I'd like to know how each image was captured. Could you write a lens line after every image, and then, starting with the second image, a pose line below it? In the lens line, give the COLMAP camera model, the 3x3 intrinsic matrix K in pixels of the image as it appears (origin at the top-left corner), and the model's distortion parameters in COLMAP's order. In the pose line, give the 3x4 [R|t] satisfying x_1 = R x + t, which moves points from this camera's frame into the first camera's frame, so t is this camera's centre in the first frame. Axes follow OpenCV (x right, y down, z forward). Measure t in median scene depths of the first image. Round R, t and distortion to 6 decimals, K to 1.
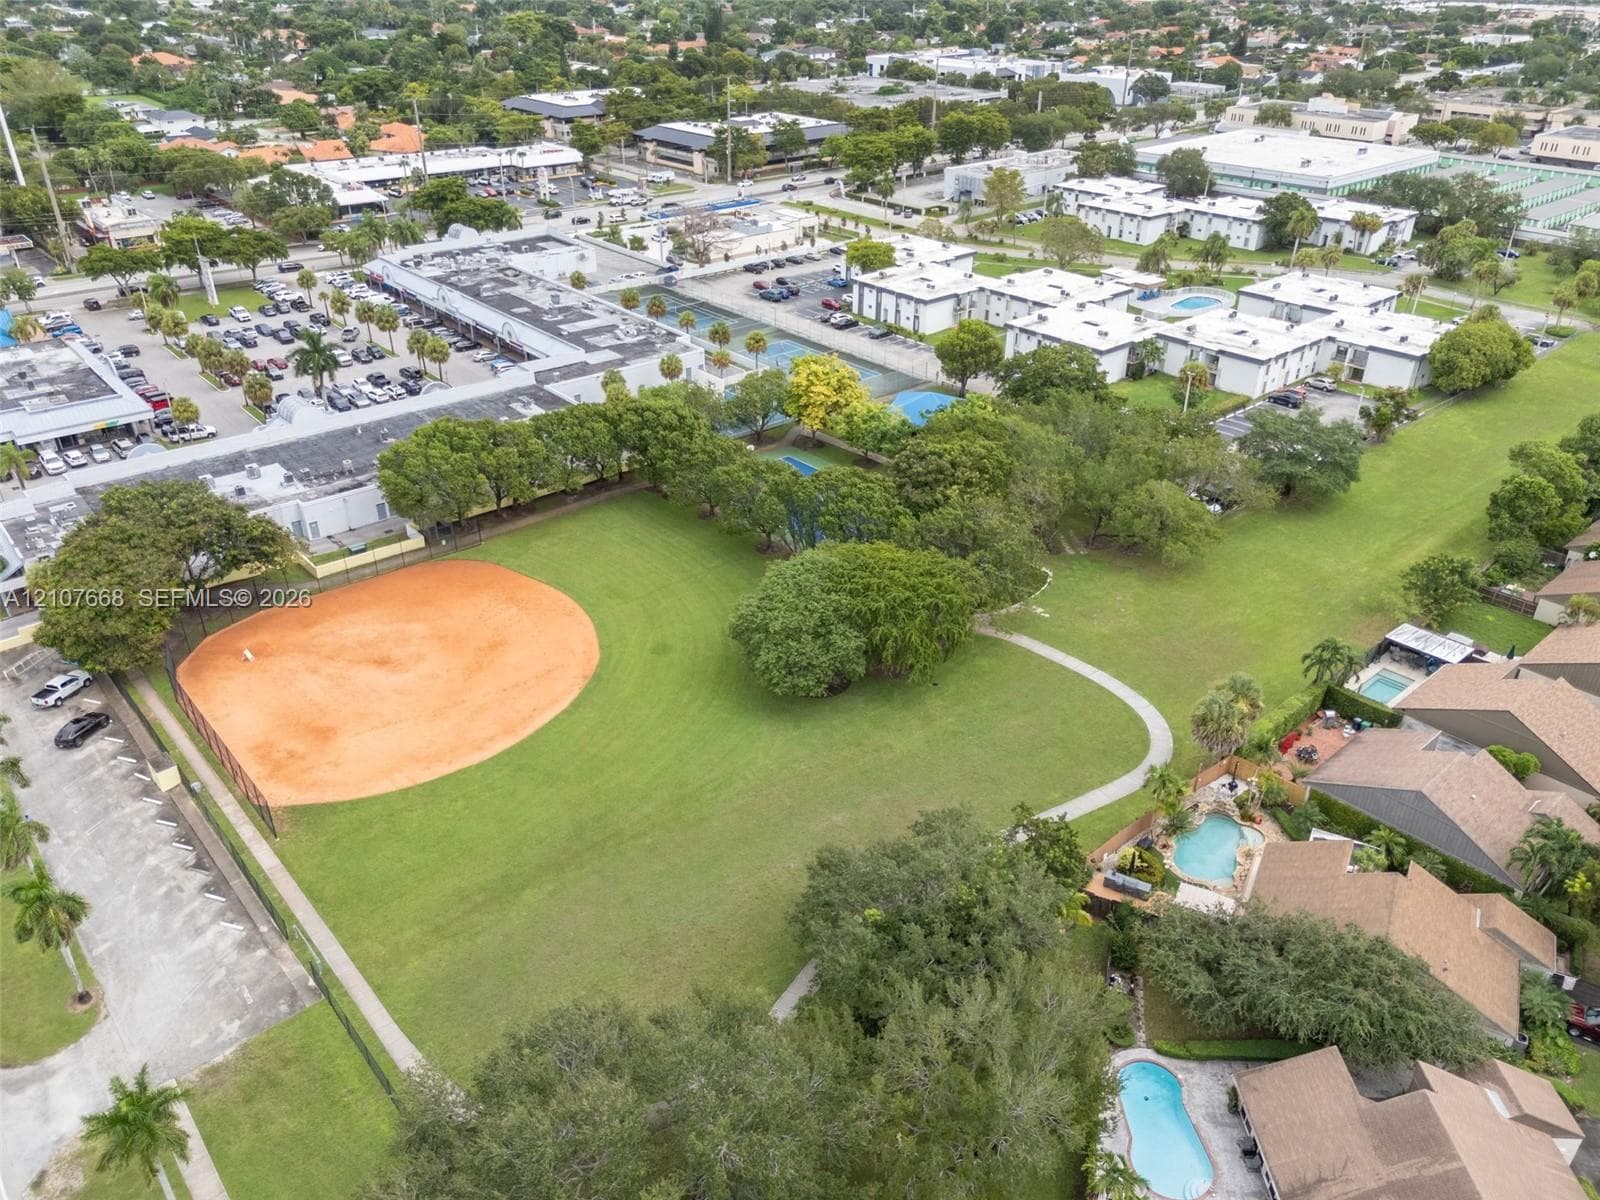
lens RADIAL K [[1173.7, 0, 803.3], [0, 1173.7, 605.3], [0, 0, 1]] dist [0.091994, -0.068271]
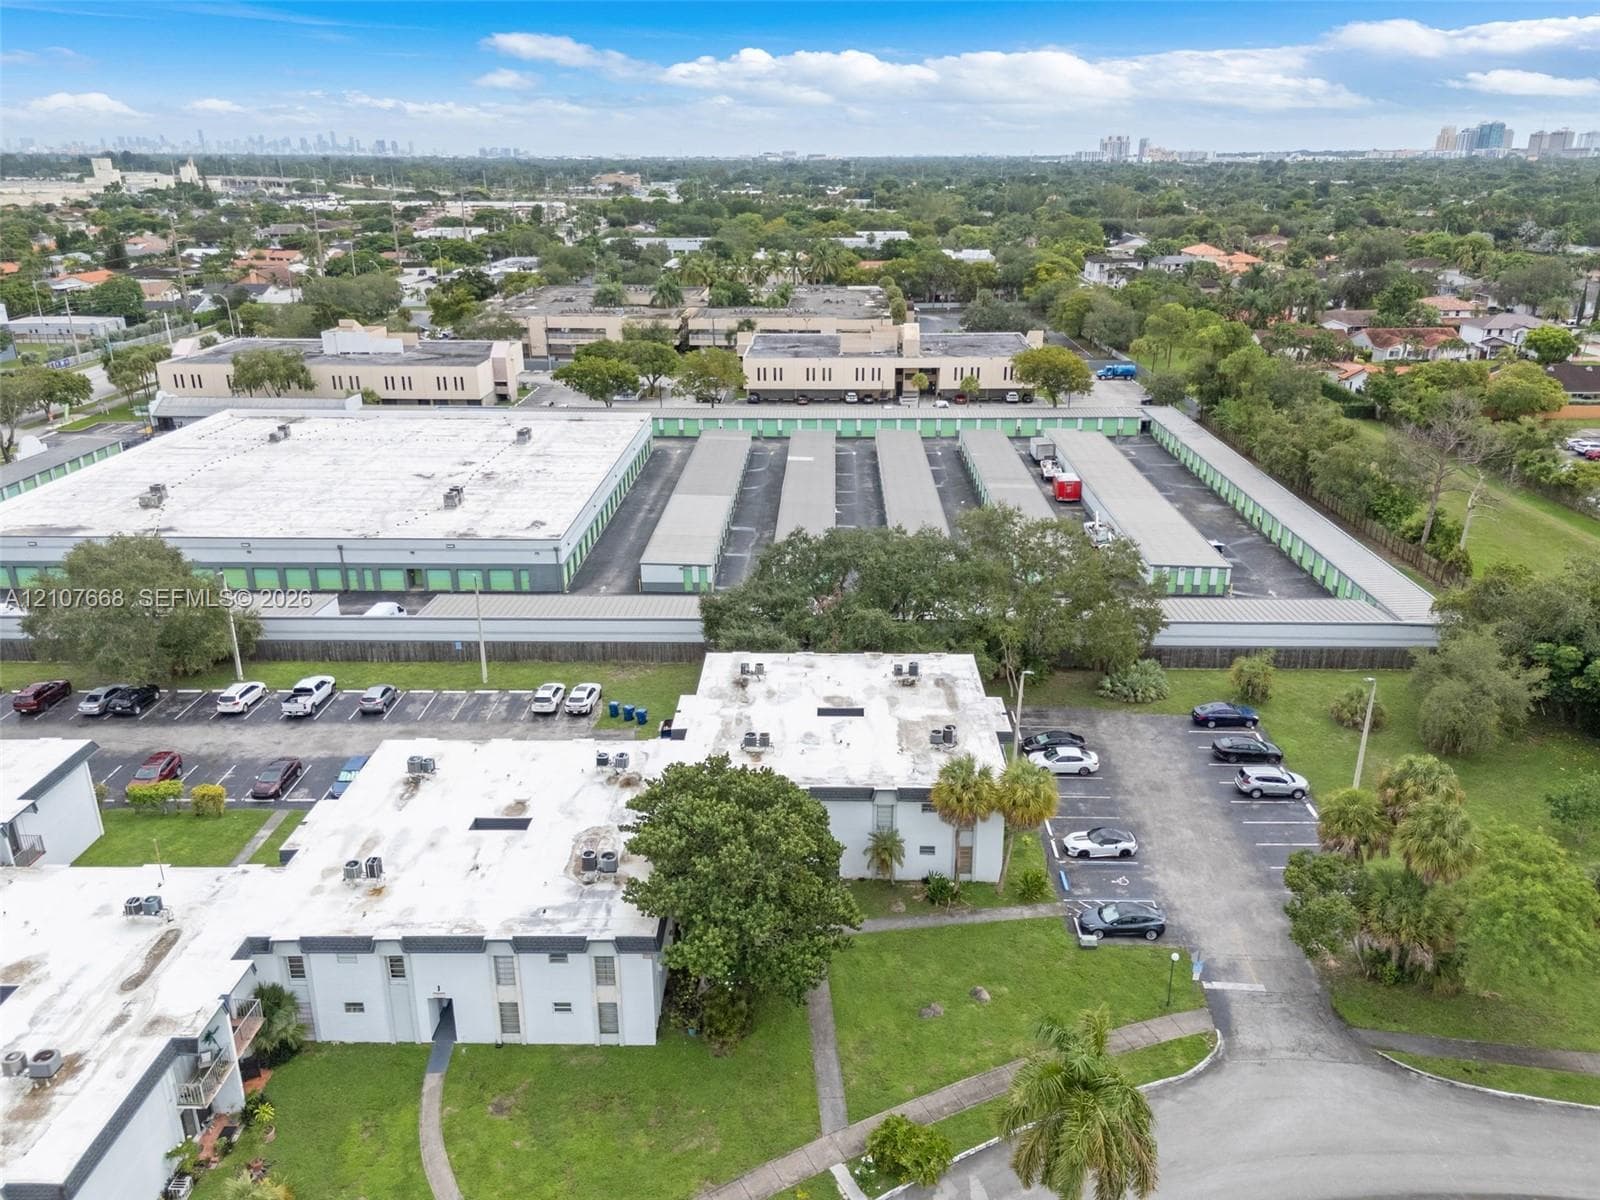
lens RADIAL K [[1173.7, 0, 803.3], [0, 1173.7, 605.3], [0, 0, 1]] dist [0.091994, -0.068271]
pose [[0.671570, -0.273072, 0.688785, 0.194392], [0.374597, 0.927185, 0.002352, -0.262186], [-0.639273, 0.256437, 0.724962, 0.583398]]
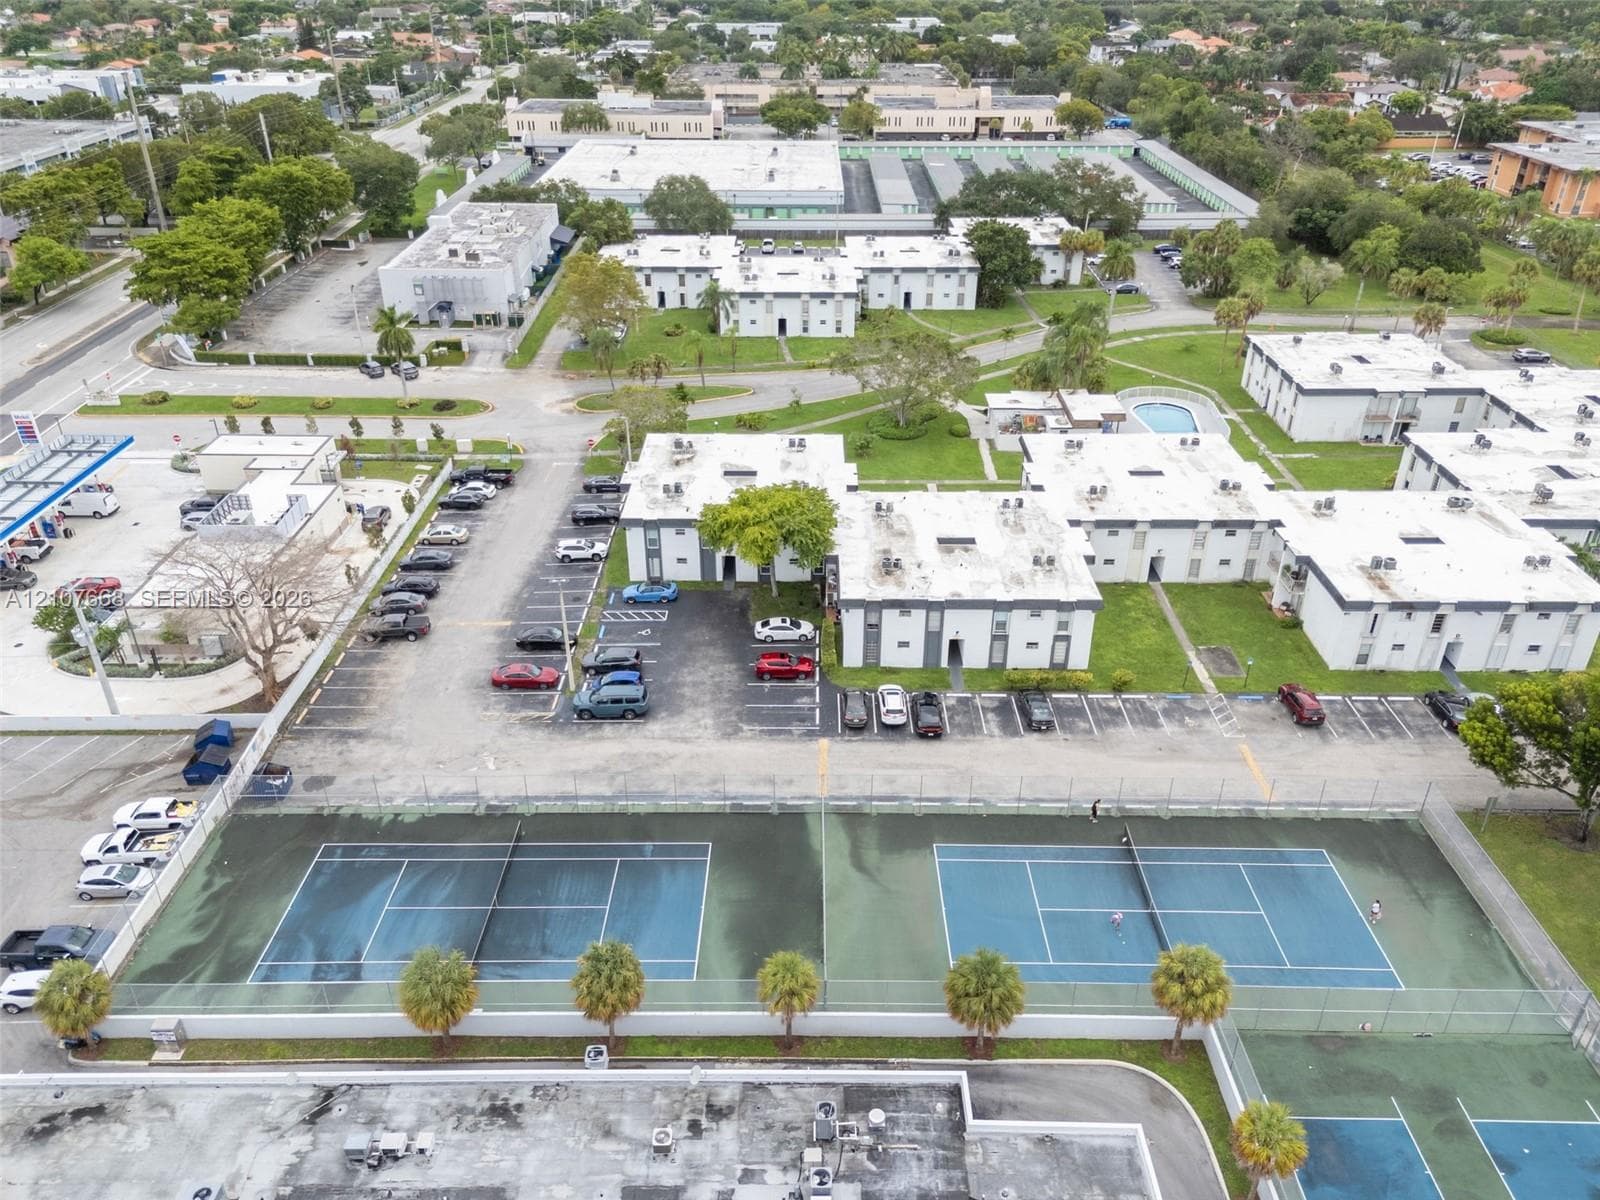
lens RADIAL K [[1165.6, 0, 805.5], [0, 1165.6, 609.3], [0, 0, 1]] dist [0.107808, -0.097397]
pose [[0.653952, -0.383084, 0.652375, -0.138092], [0.378054, 0.912407, 0.156811, -0.204688], [-0.655303, 0.144085, 0.741497, 0.426997]]
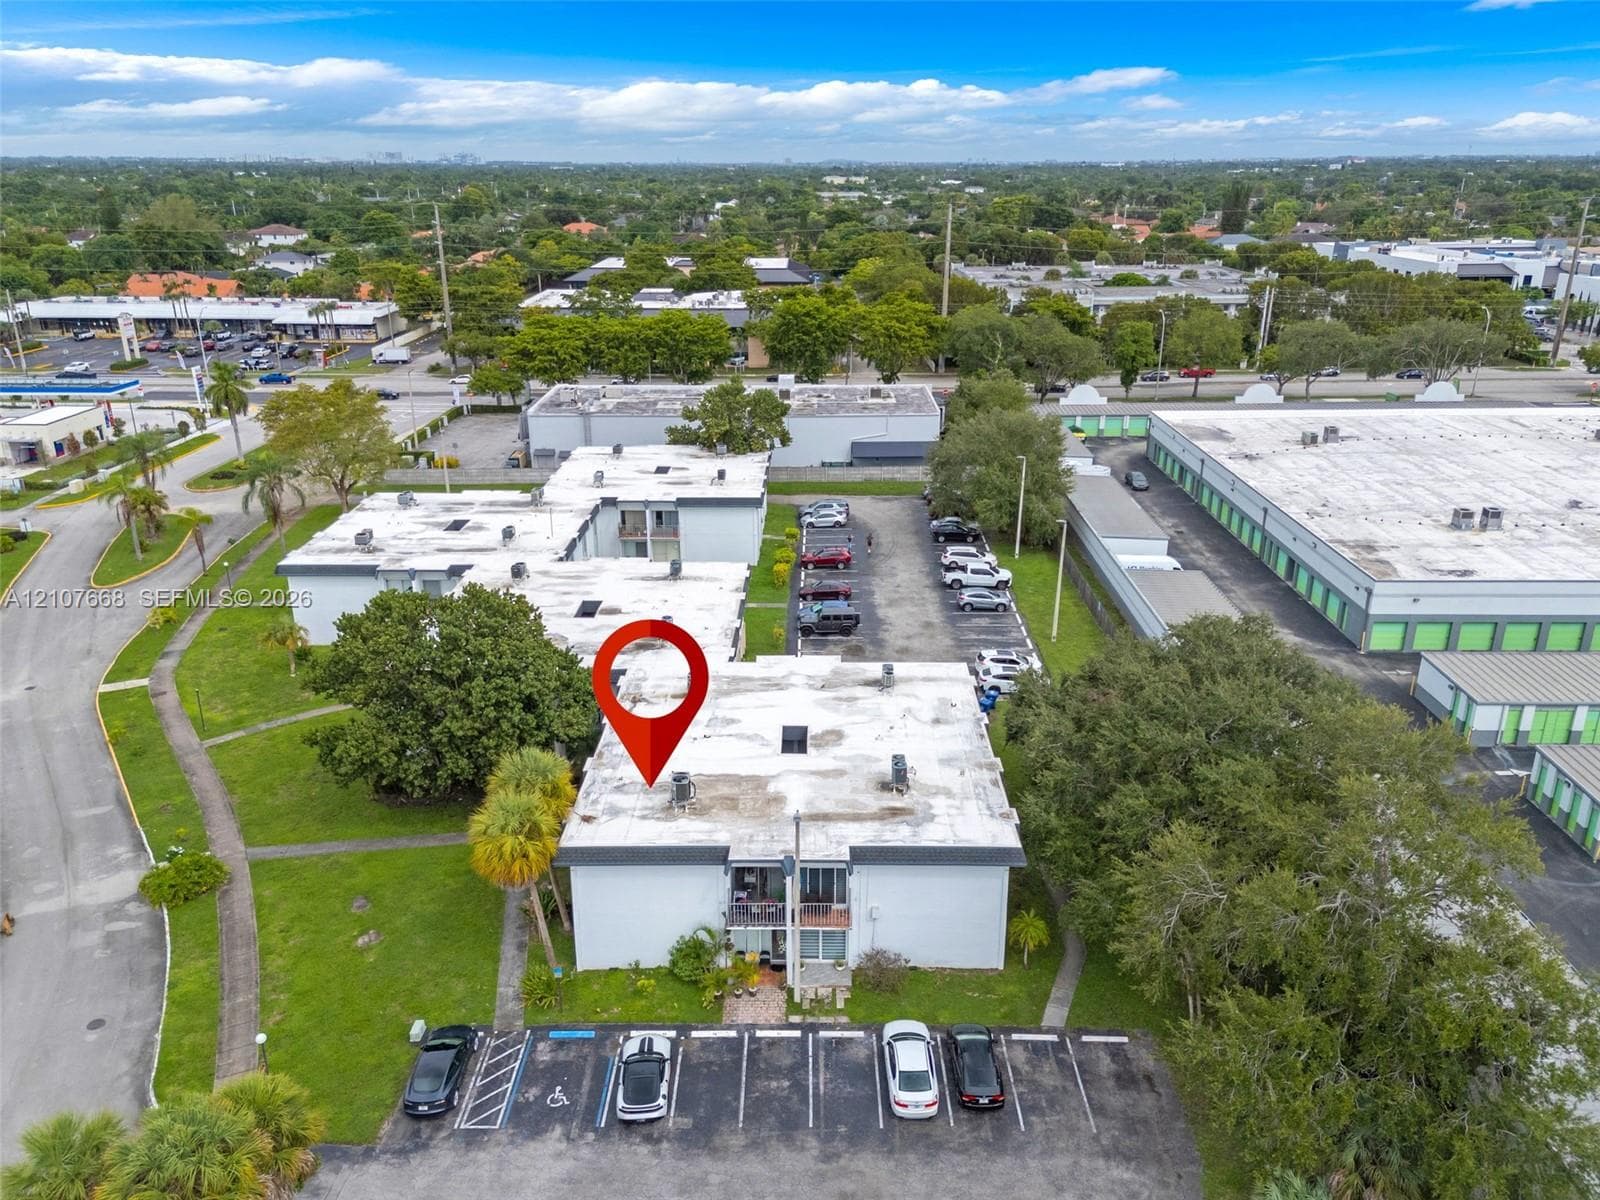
lens RADIAL K [[1173.7, 0, 803.3], [0, 1173.7, 605.3], [0, 0, 1]] dist [0.091994, -0.068271]
pose [[0.747622, 0.221068, -0.626251, 0.435034], [-0.320370, 0.946050, -0.048502, -0.251310], [0.581743, 0.236893, 0.778111, 0.607767]]
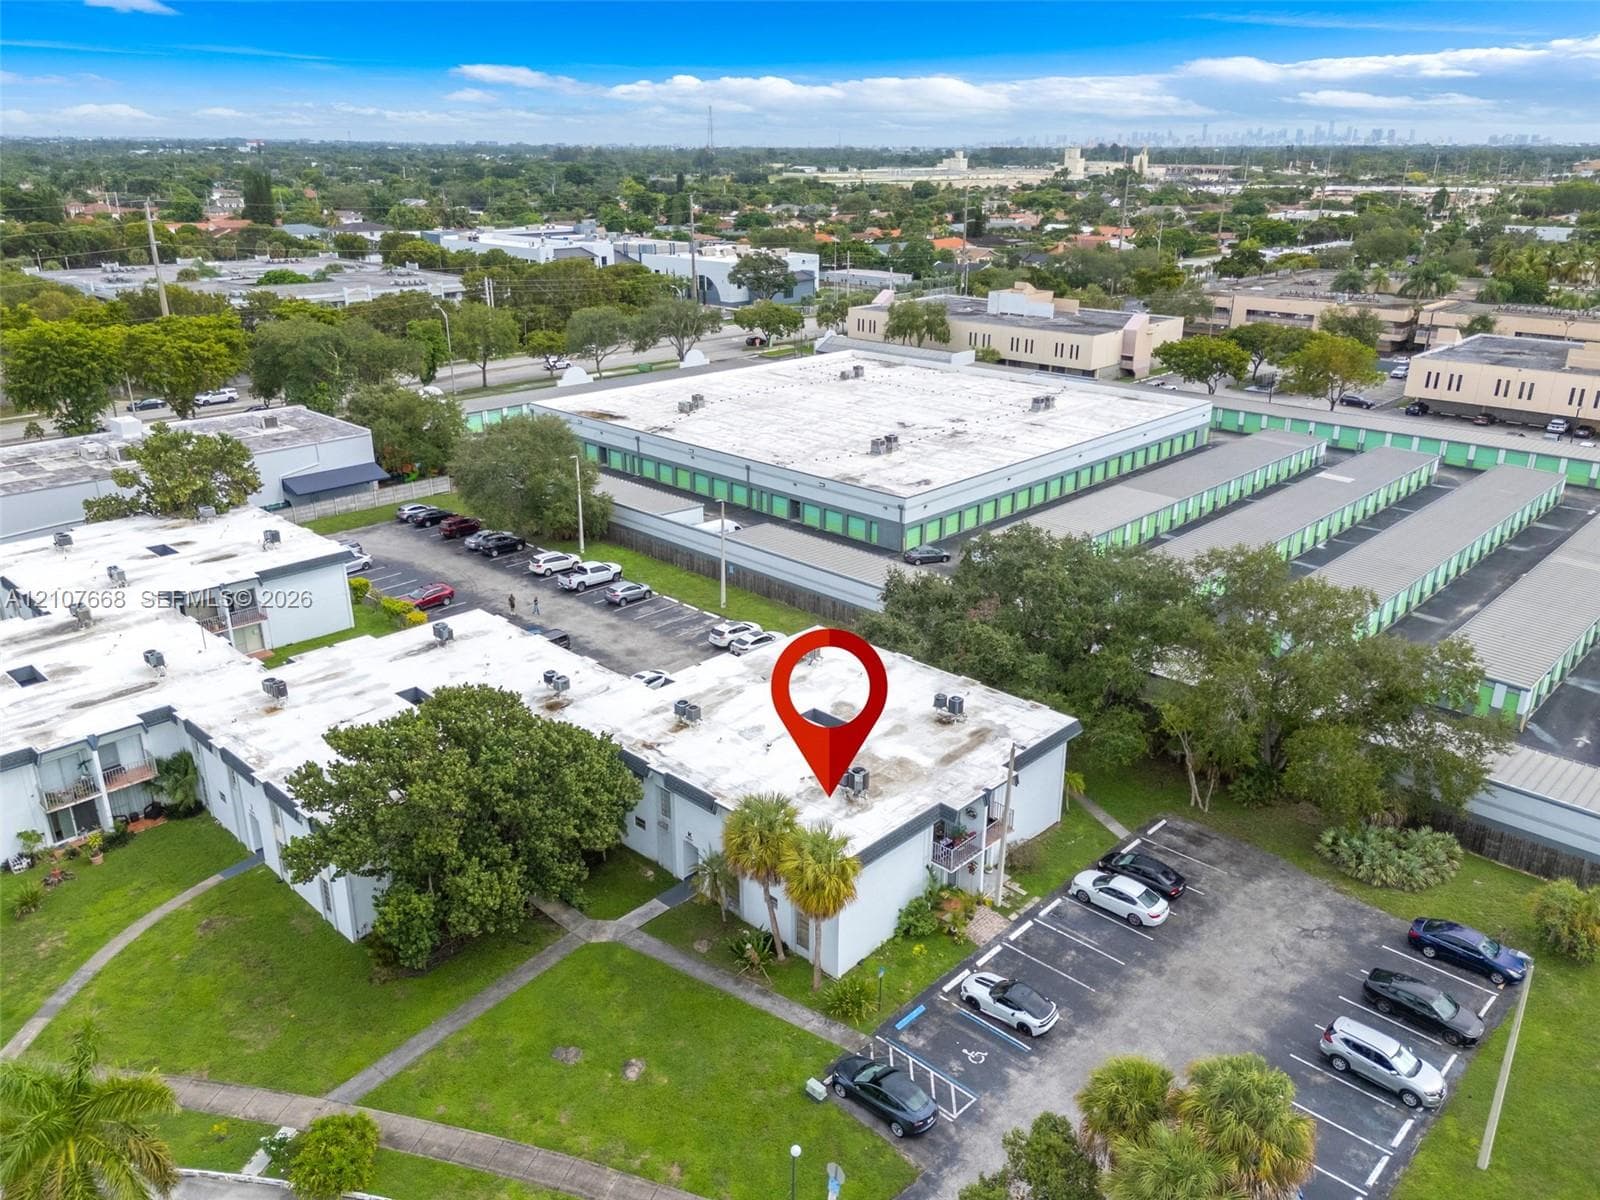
lens RADIAL K [[1165.6, 0, 805.5], [0, 1165.6, 609.3], [0, 0, 1]] dist [0.107808, -0.097397]
pose [[0.995714, -0.038802, 0.083954, 0.321001], [0.050426, 0.988710, -0.141100, -0.233410], [-0.077531, 0.144728, 0.986429, 0.561382]]
